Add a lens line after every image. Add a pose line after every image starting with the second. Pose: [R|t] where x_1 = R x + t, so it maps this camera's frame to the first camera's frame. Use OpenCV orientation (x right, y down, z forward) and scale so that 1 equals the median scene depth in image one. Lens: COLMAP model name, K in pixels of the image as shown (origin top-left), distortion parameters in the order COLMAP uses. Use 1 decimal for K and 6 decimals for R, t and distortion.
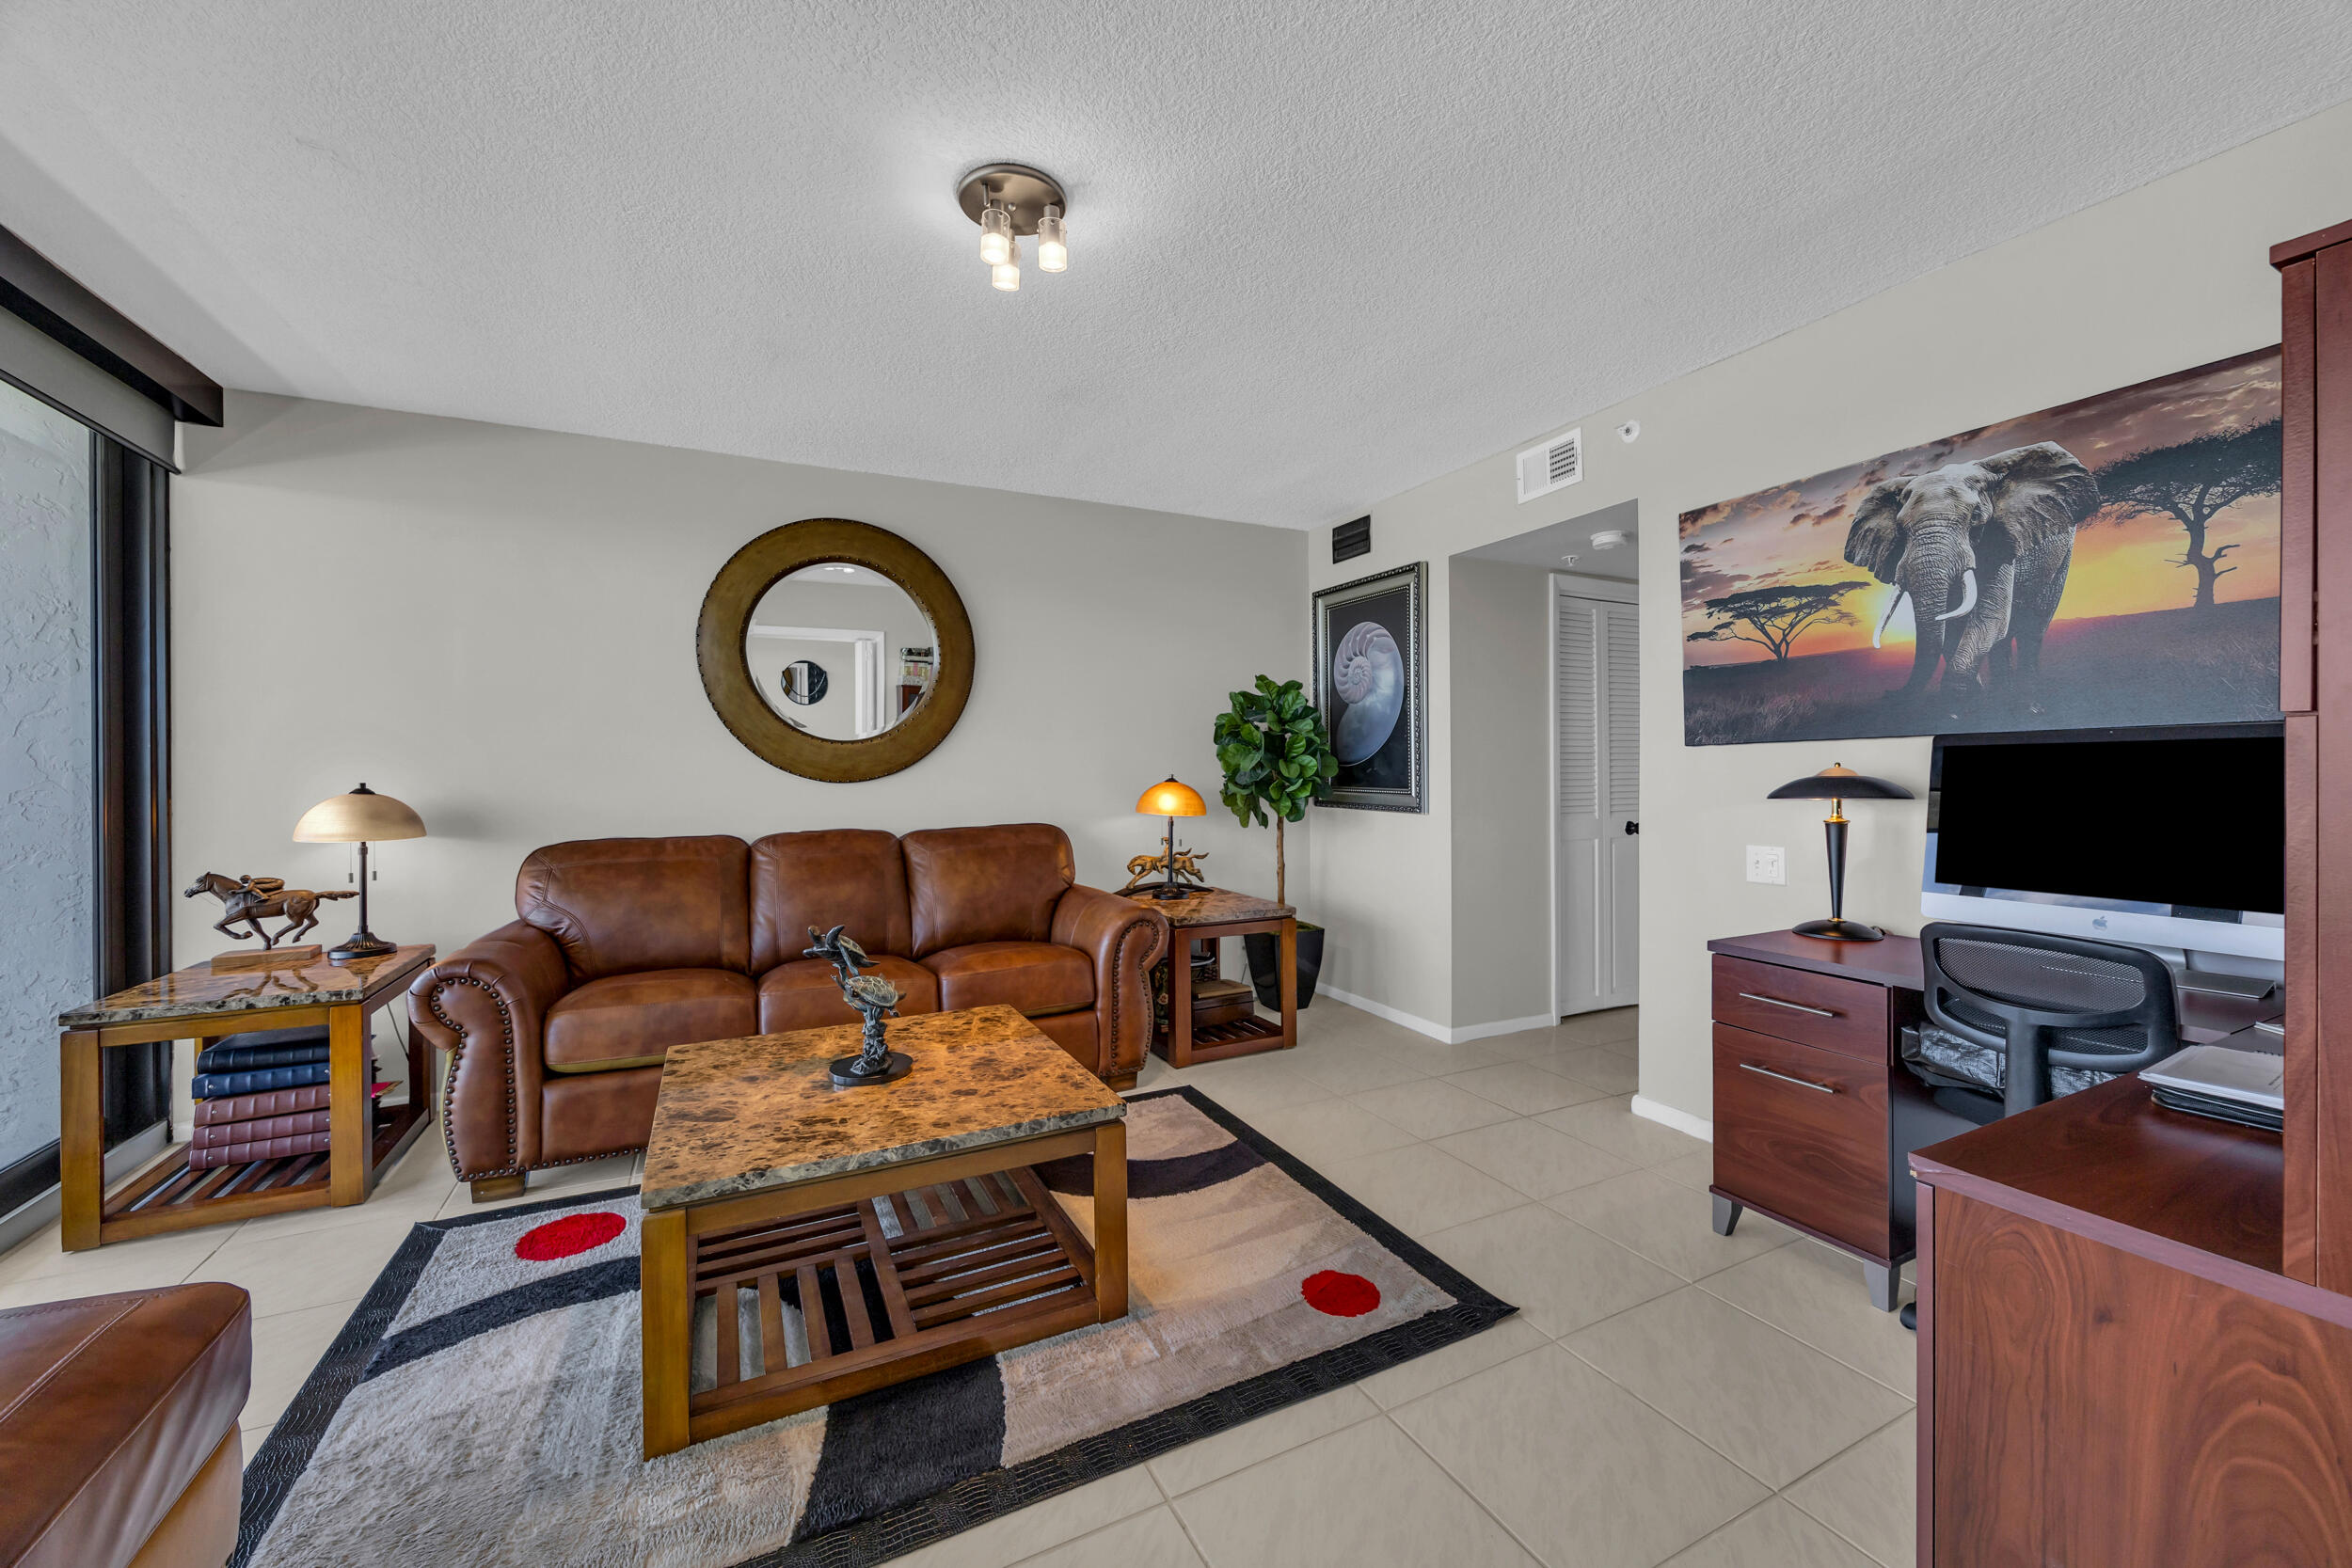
lens RADIAL K [[903.0, 0, 1180.2], [0, 903.0, 770.1], [0, 0, 1]] dist [0.002170, -0.000988]
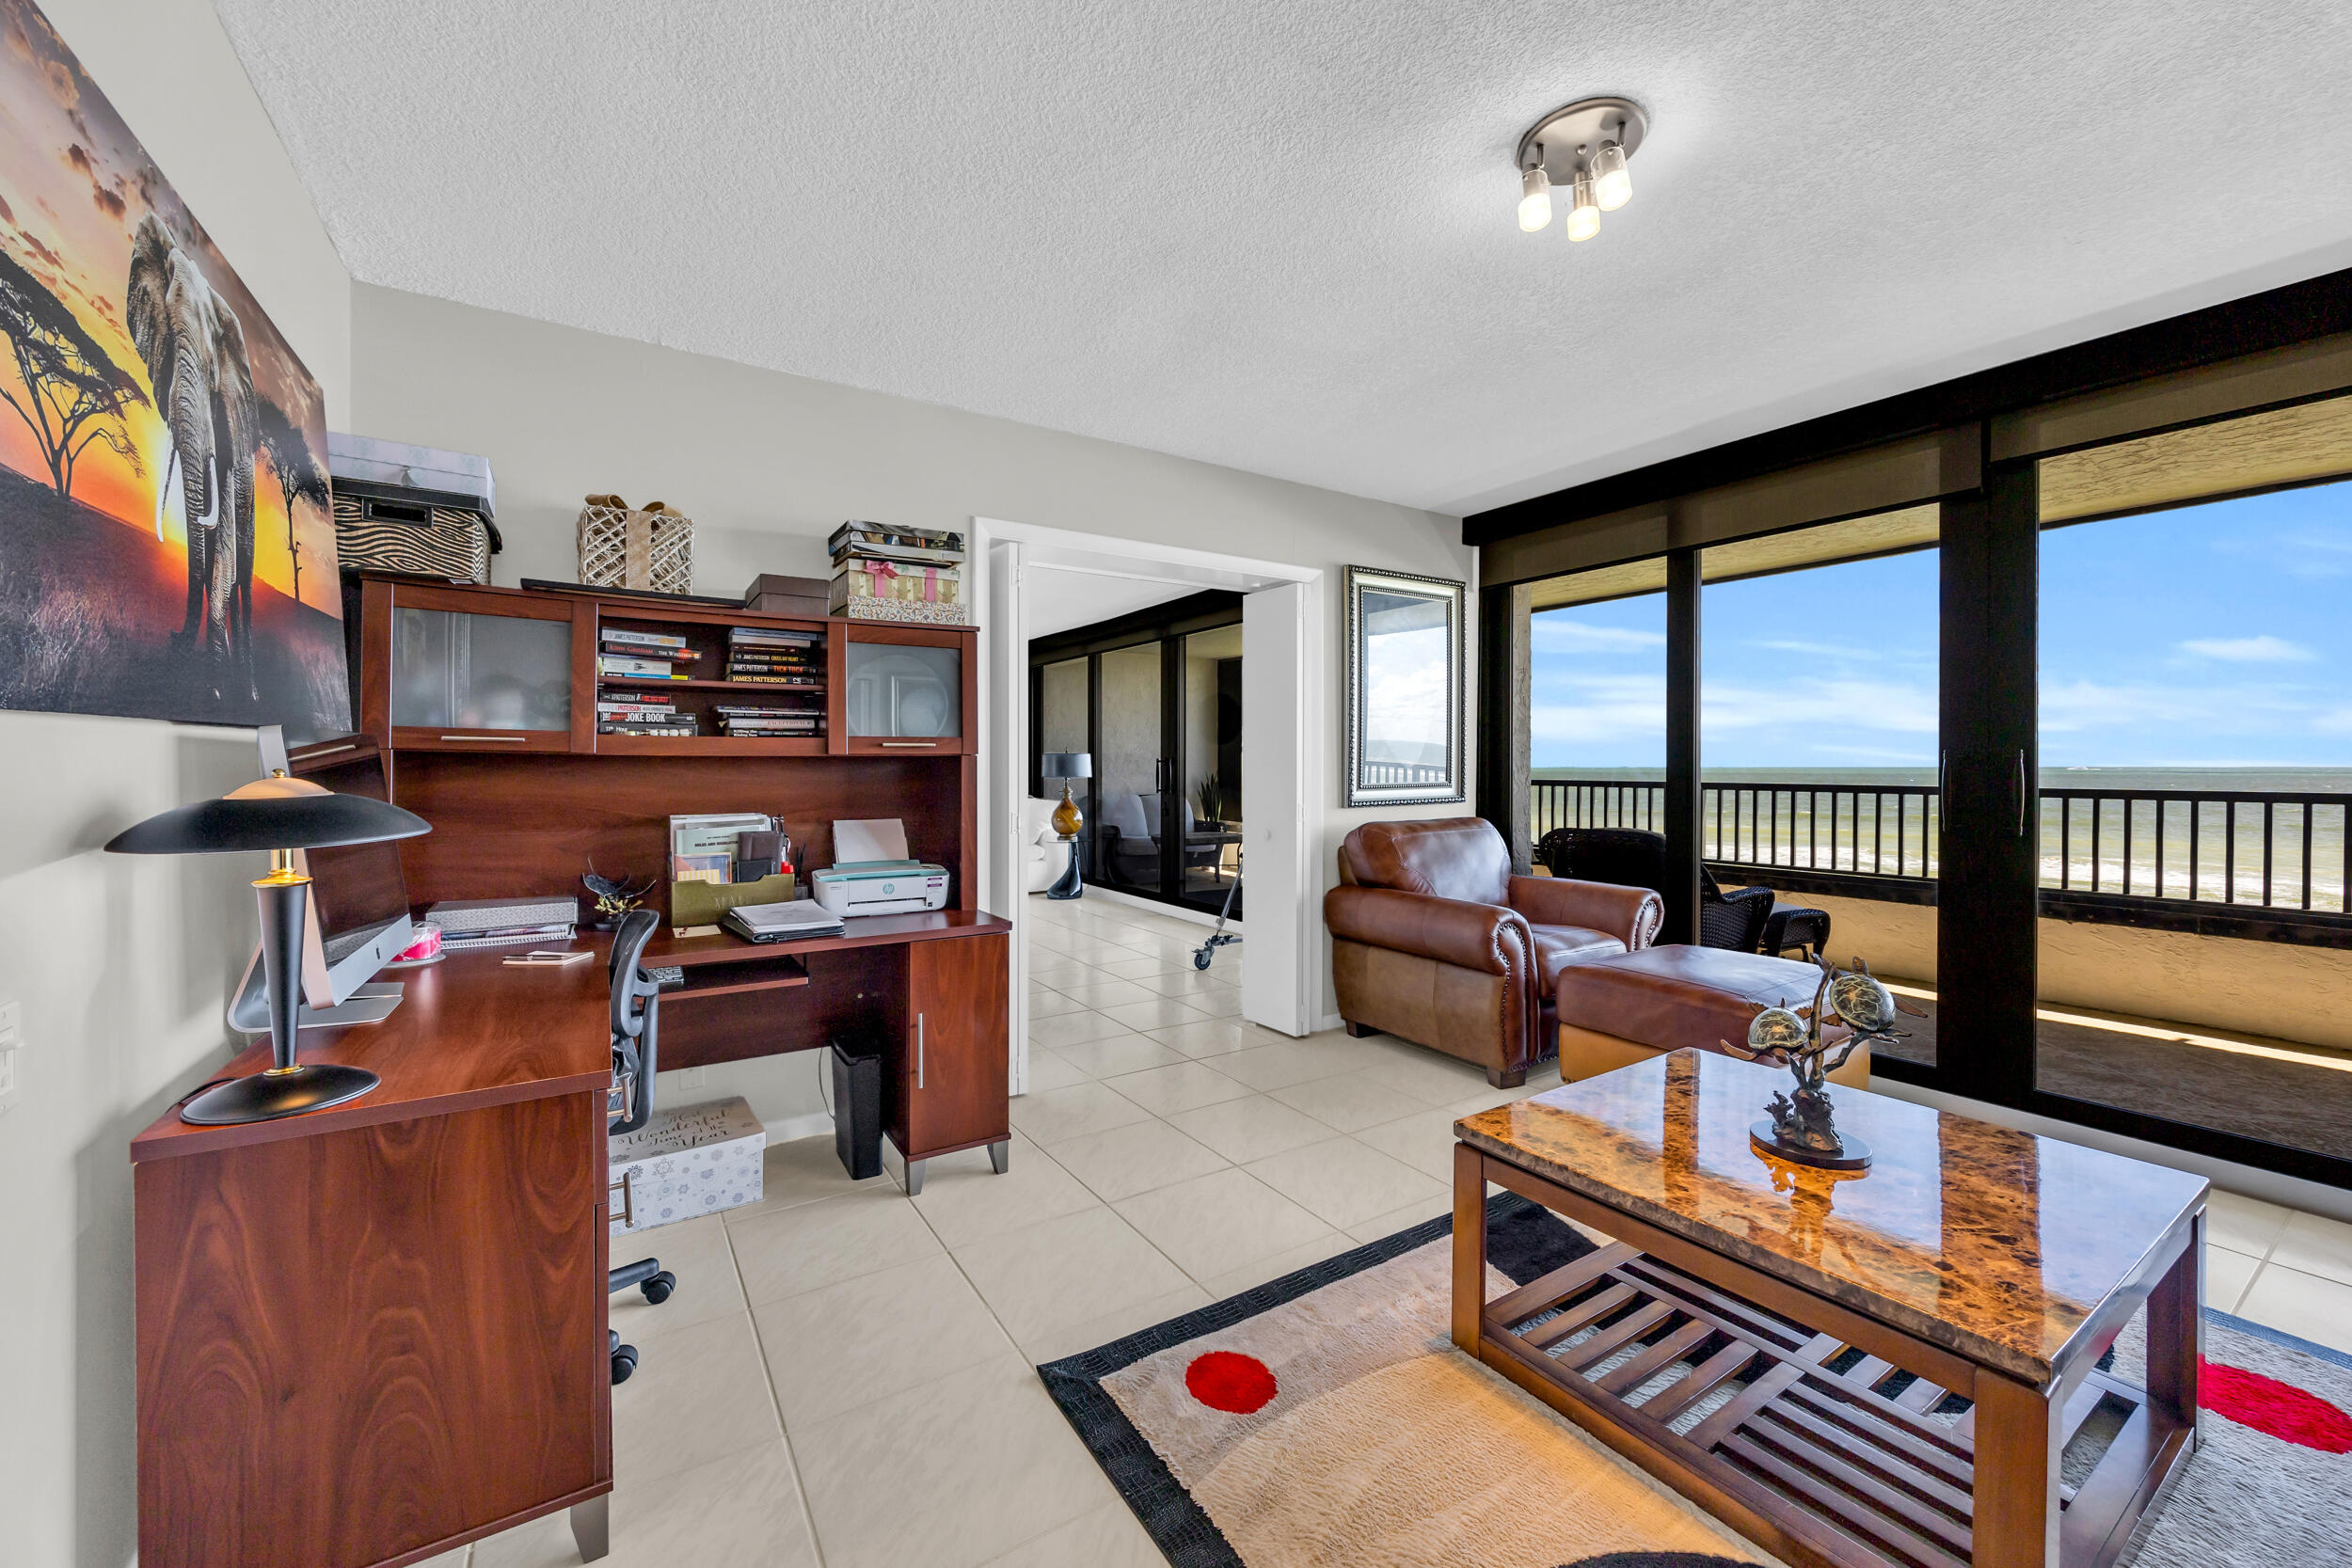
lens RADIAL K [[903.0, 0, 1140.3], [0, 903.0, 769.5], [0, 0, 1]] dist [0.002170, -0.000988]
pose [[-0.996266, 0.002415, -0.086306, 0.325379], [0.000896, 0.999844, 0.017640, -0.018891], [0.086336, 0.017496, -0.996112, 1.773708]]
